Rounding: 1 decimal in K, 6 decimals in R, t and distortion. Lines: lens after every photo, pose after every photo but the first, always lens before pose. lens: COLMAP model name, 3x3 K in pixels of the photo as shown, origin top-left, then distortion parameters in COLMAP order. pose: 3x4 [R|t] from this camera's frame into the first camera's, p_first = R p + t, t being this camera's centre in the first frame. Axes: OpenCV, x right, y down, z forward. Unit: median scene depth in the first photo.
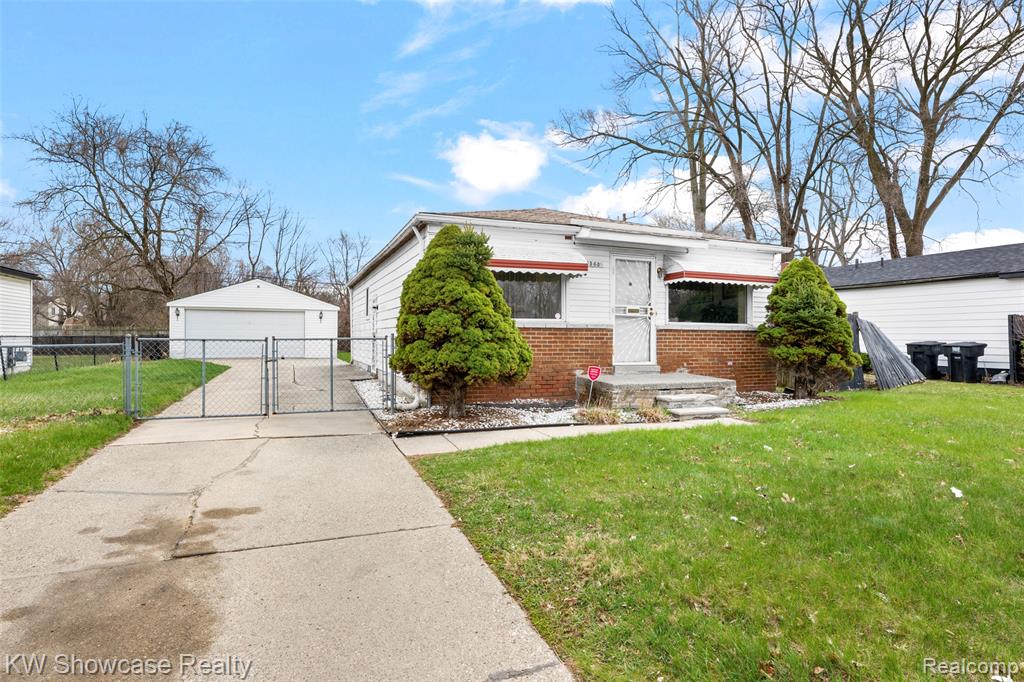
lens RADIAL K [[547.4, 0, 510.0], [0, 547.4, 338.7], [0, 0, 1]] dist [-0.000890, -0.001570]
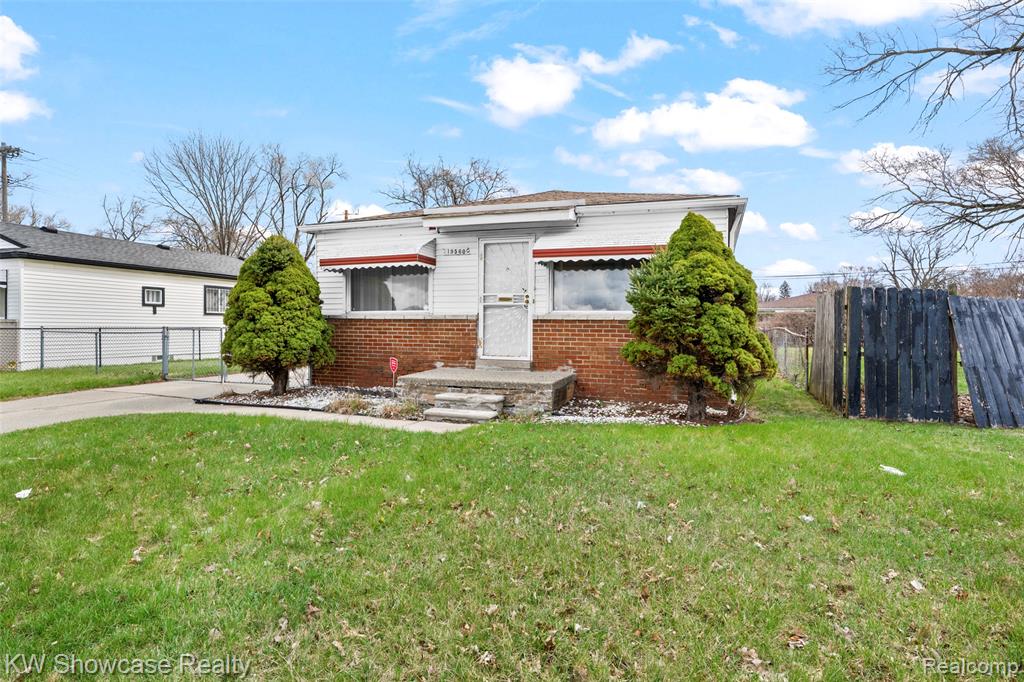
lens RADIAL K [[547.4, 0, 517.9], [0, 547.4, 331.2], [0, 0, 1]] dist [-0.000890, -0.001570]
pose [[0.750402, 0.005514, -0.660959, 0.848971], [-0.004407, 0.999985, 0.003338, -0.001720], [0.660968, 0.000408, 0.750414, 0.348394]]
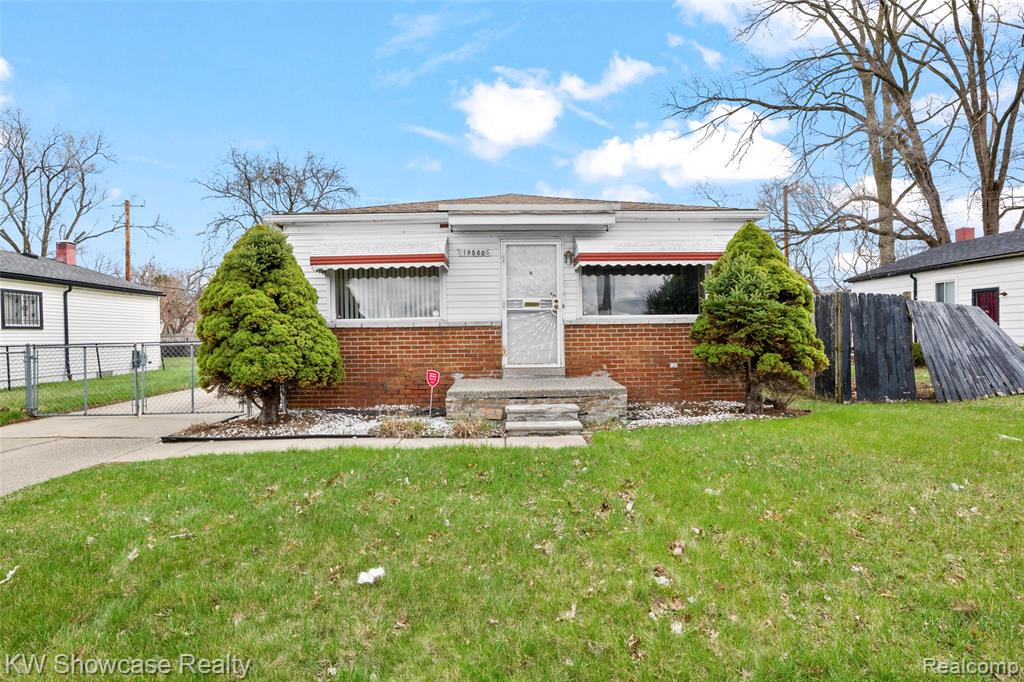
lens RADIAL K [[547.4, 0, 512.3], [0, 547.4, 341.9], [0, 0, 1]] dist [-0.000890, -0.001570]
pose [[0.937275, -0.015406, -0.348251, 0.503157], [0.019994, 0.999754, 0.009583, -0.000975], [0.348018, -0.015945, 0.937352, 0.190305]]
